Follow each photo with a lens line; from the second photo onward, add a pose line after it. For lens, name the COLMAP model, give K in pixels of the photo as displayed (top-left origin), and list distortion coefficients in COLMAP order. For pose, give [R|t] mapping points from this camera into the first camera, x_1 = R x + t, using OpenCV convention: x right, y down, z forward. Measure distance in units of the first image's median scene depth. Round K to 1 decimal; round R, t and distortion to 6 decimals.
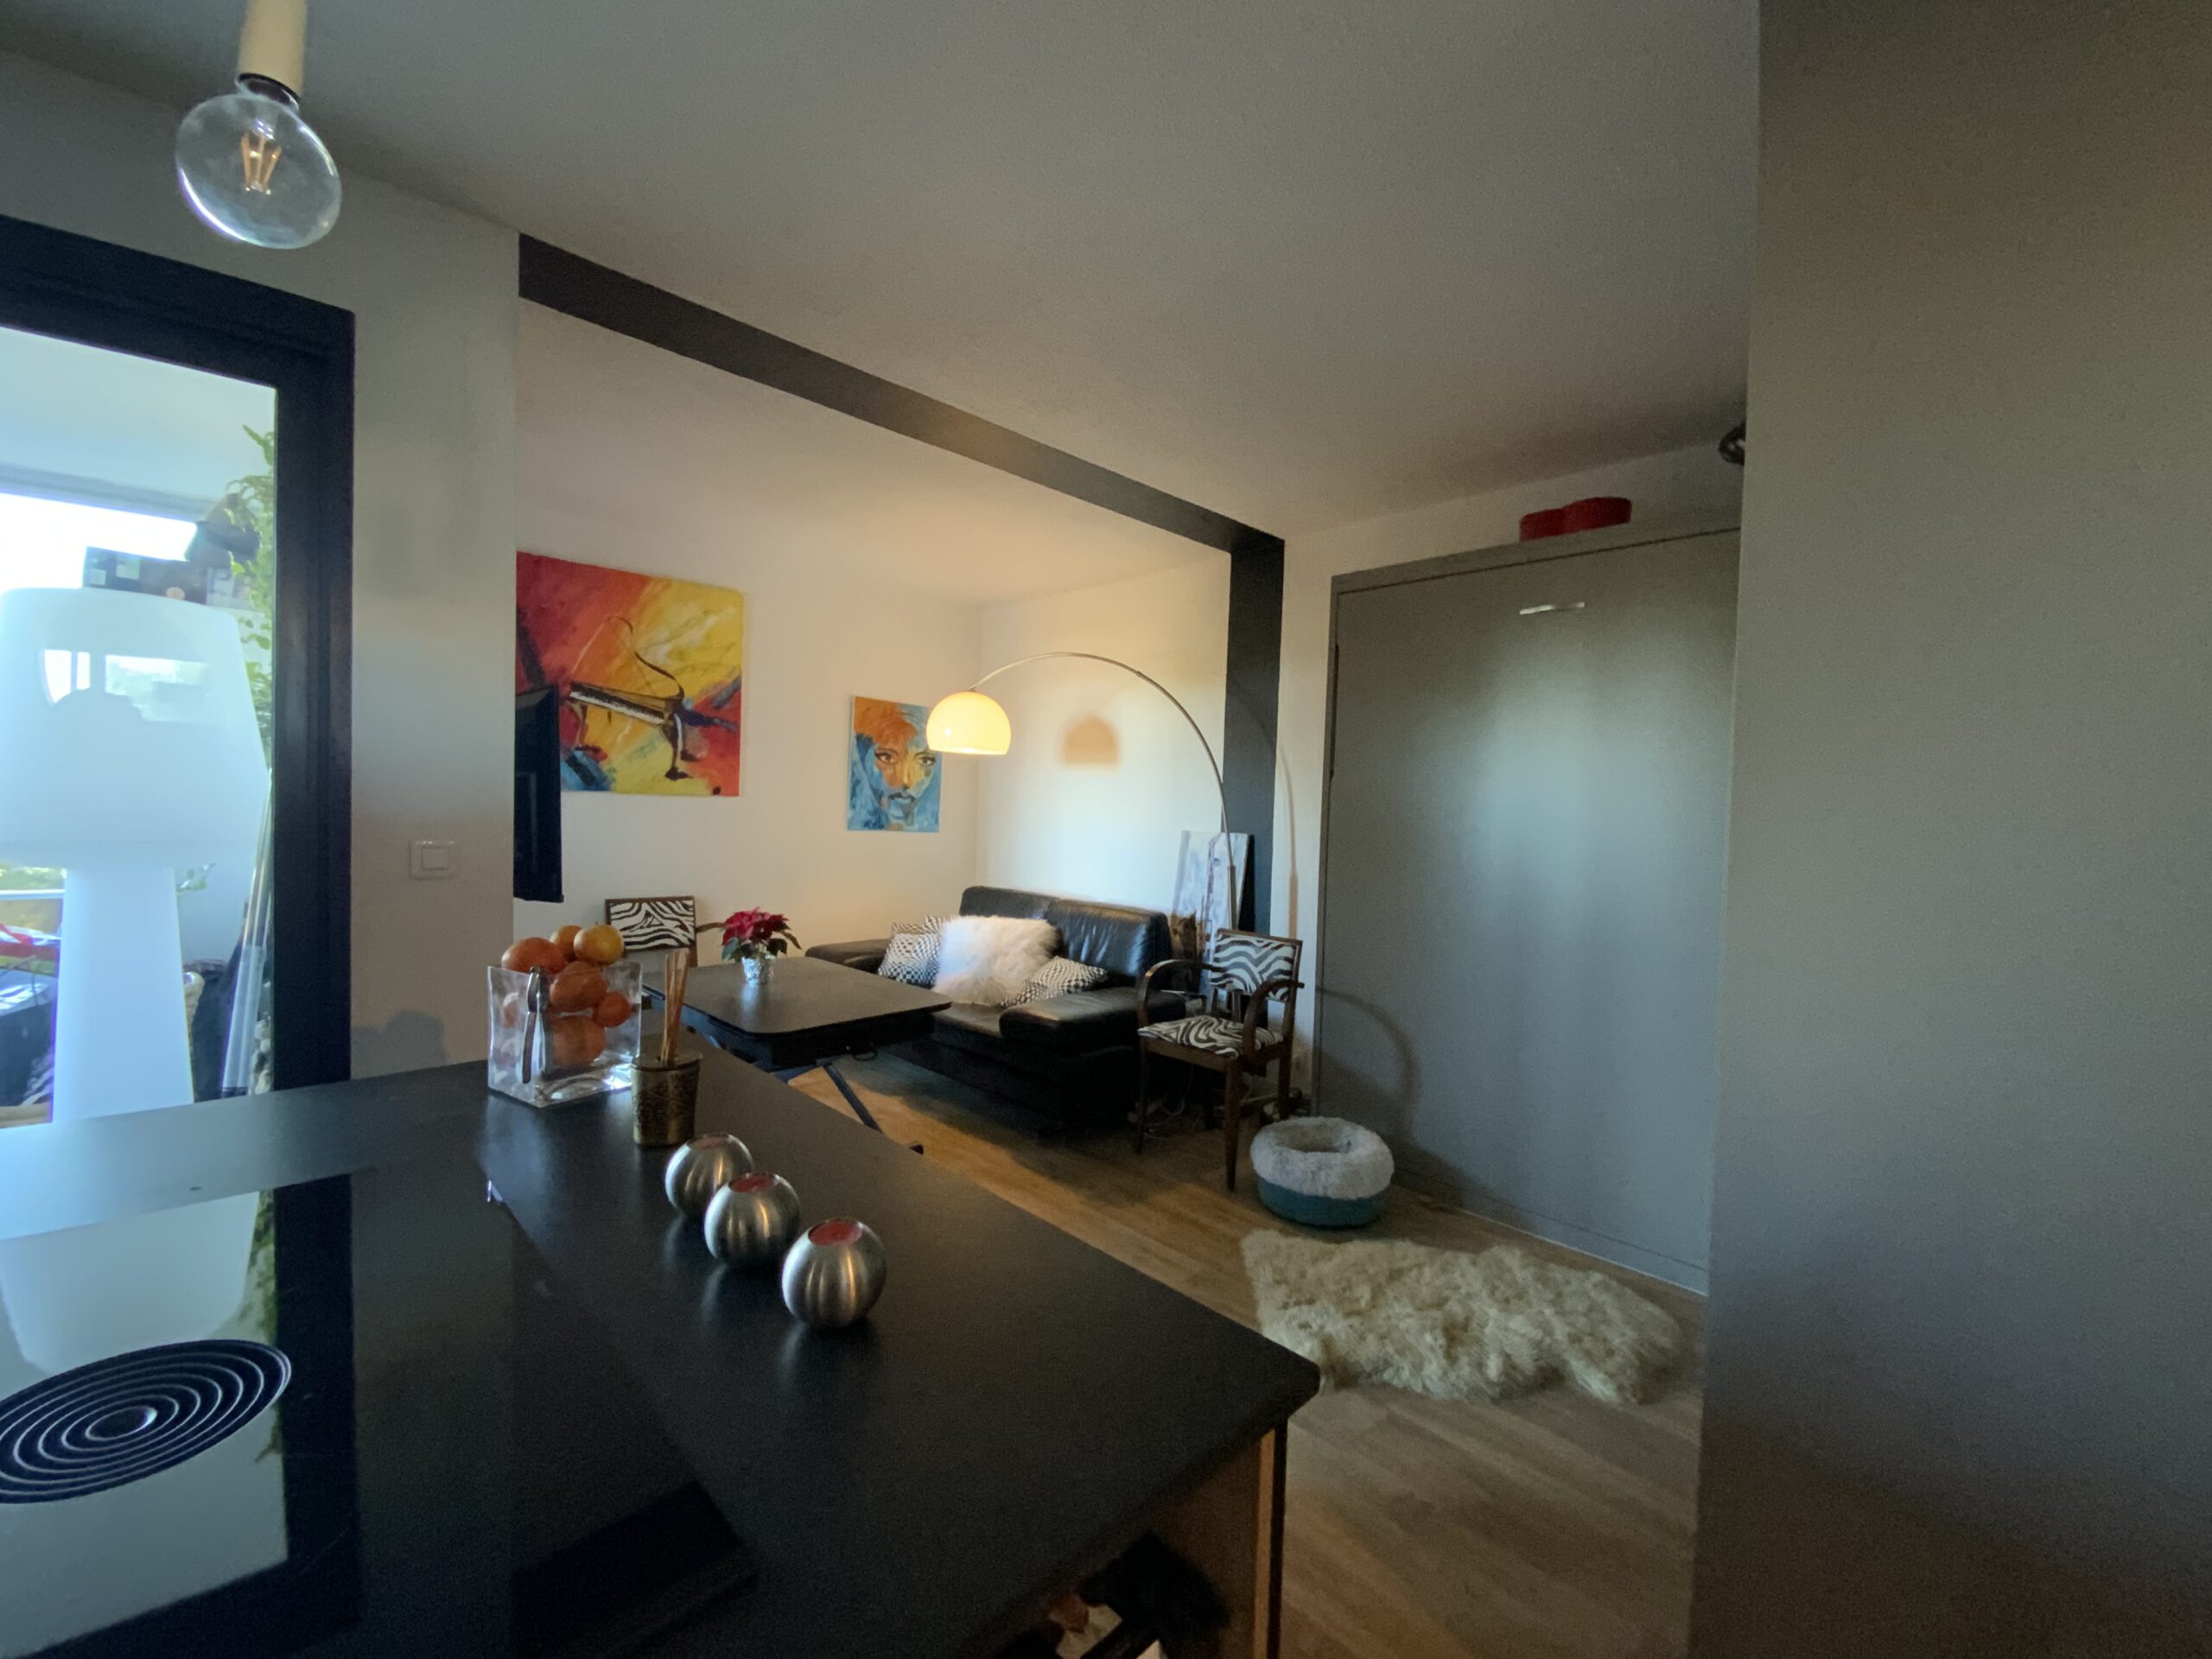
lens RADIAL K [[890.6, 0, 1118.8], [0, 890.6, 827.8], [0, 0, 1]] dist [0.008416, -0.011765]
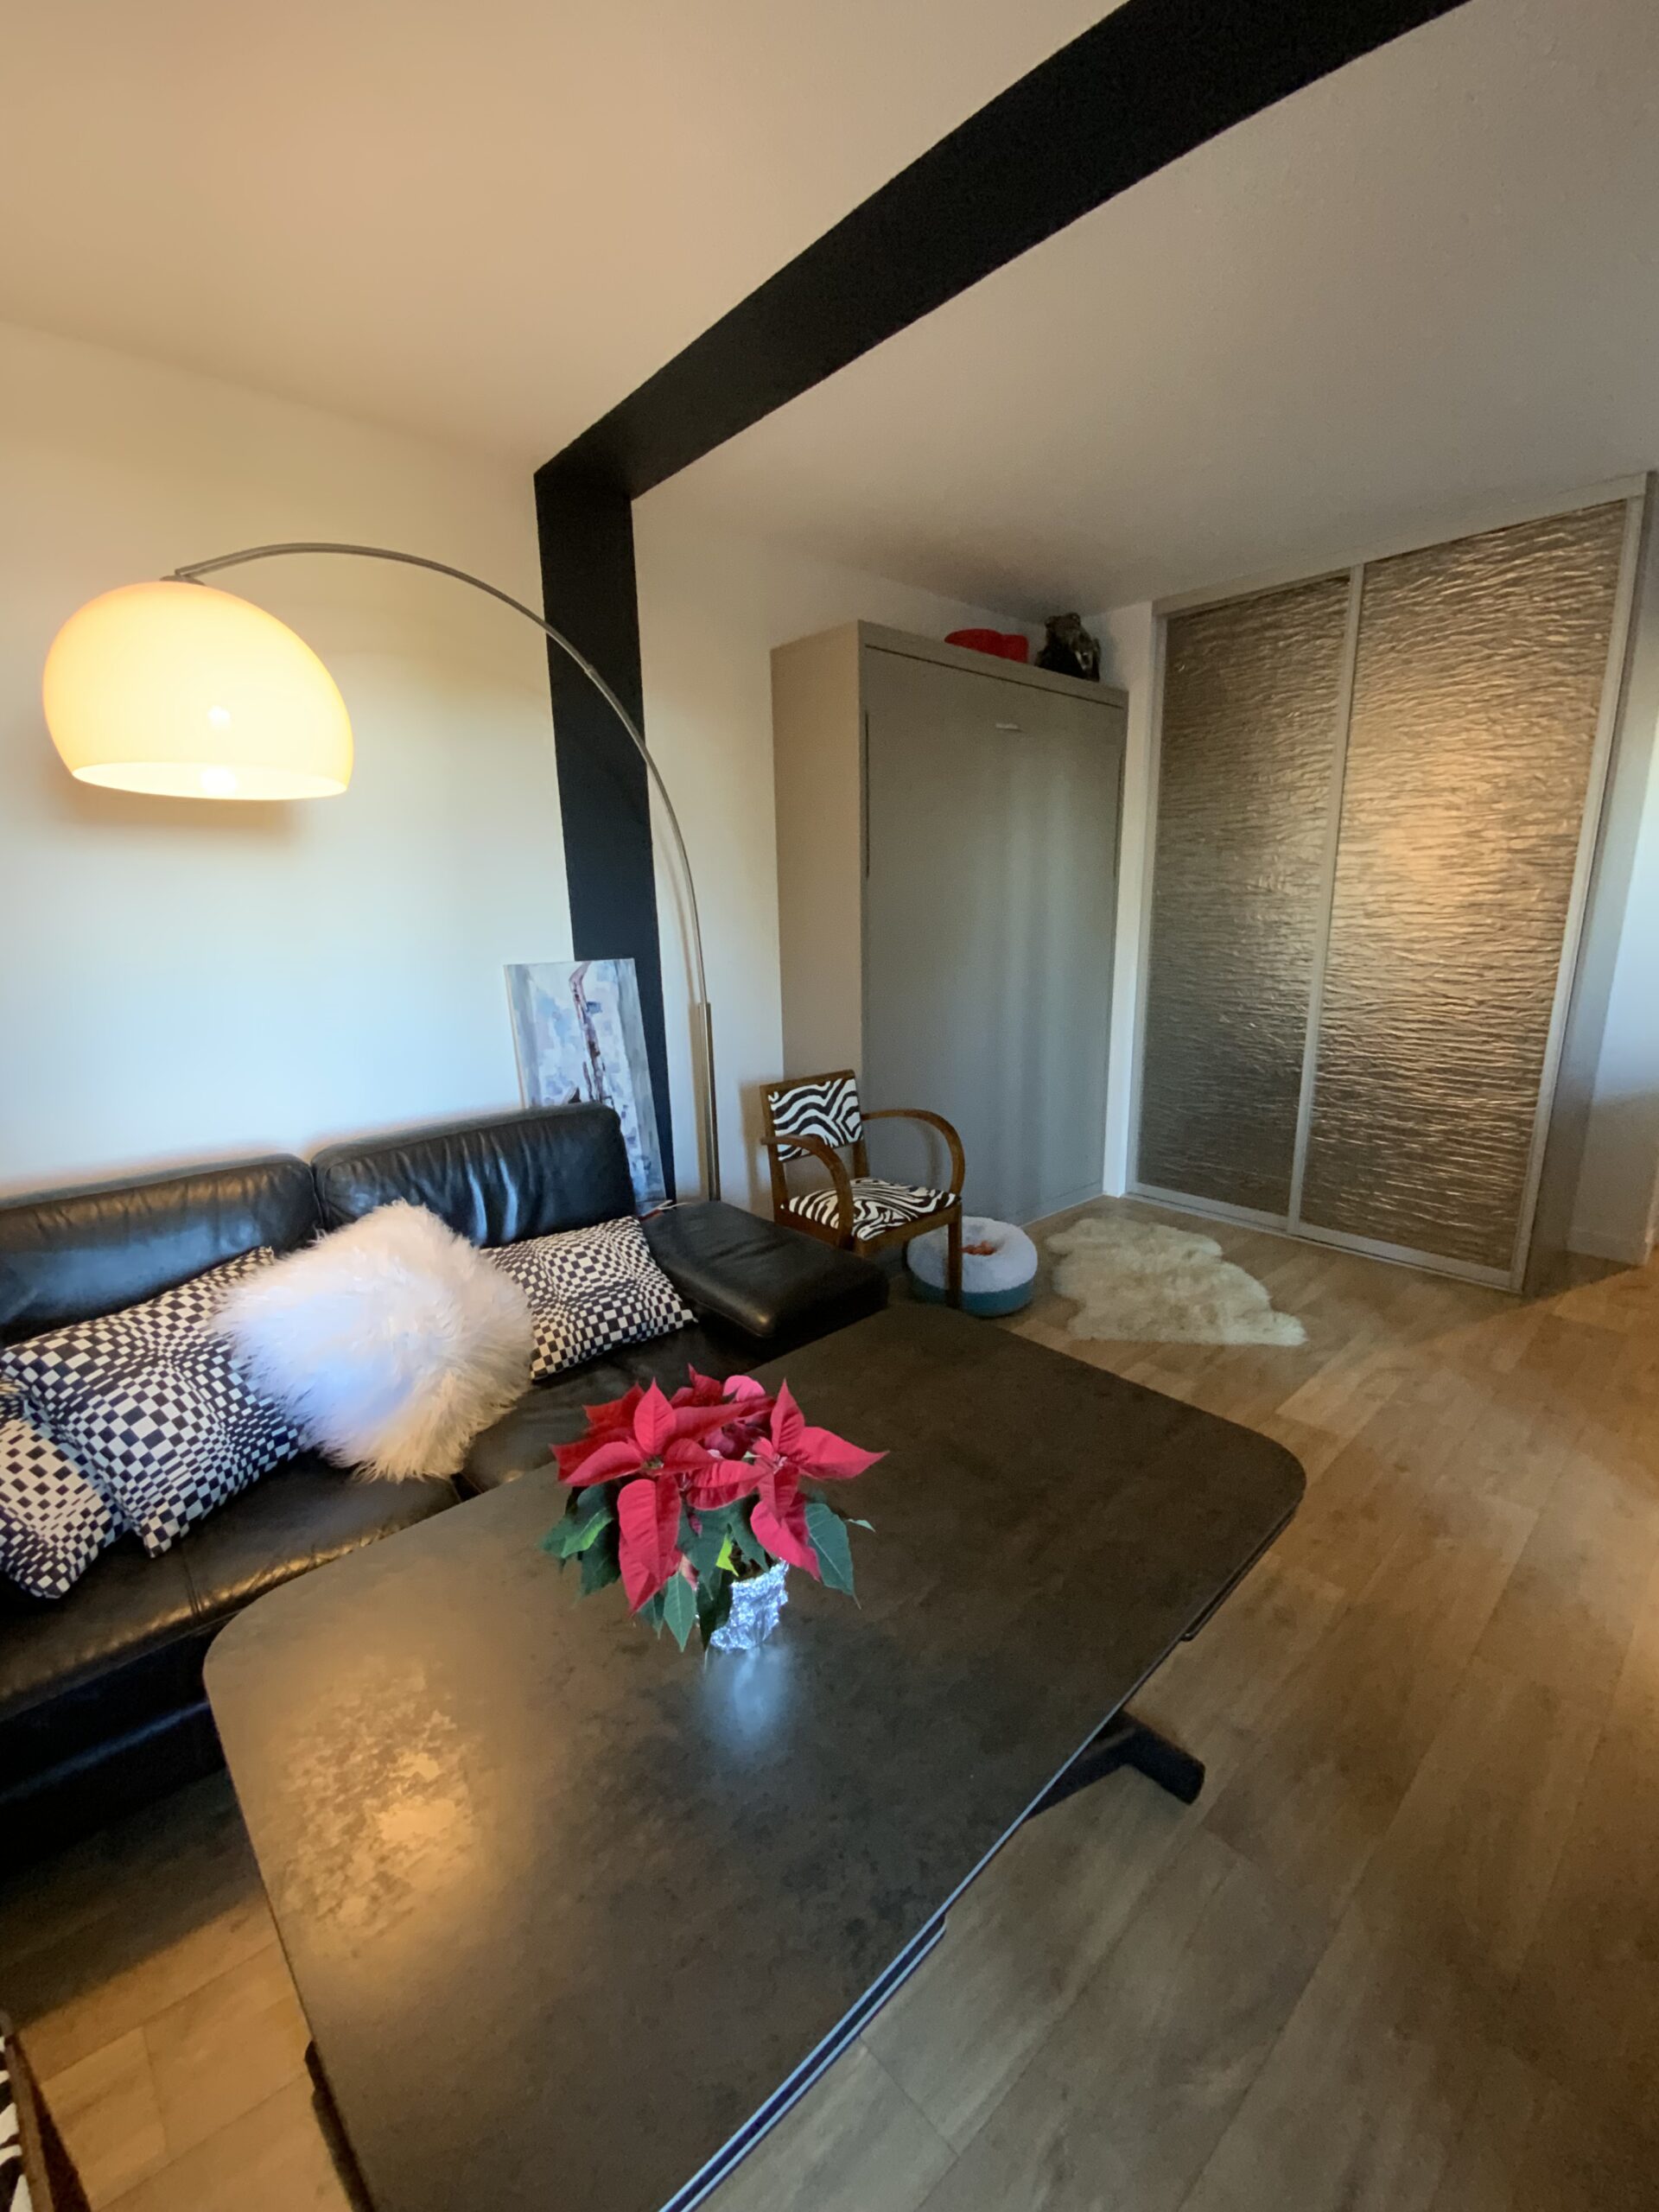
lens RADIAL K [[890.6, 0, 829.3], [0, 890.6, 1111.4], [0, 0, 1]] dist [0.008416, -0.011765]
pose [[0.059716, -0.271460, 0.960595, -0.535080], [0.047785, 0.961987, 0.268882, -0.056952], [-0.997071, 0.029845, 0.070418, 0.785983]]
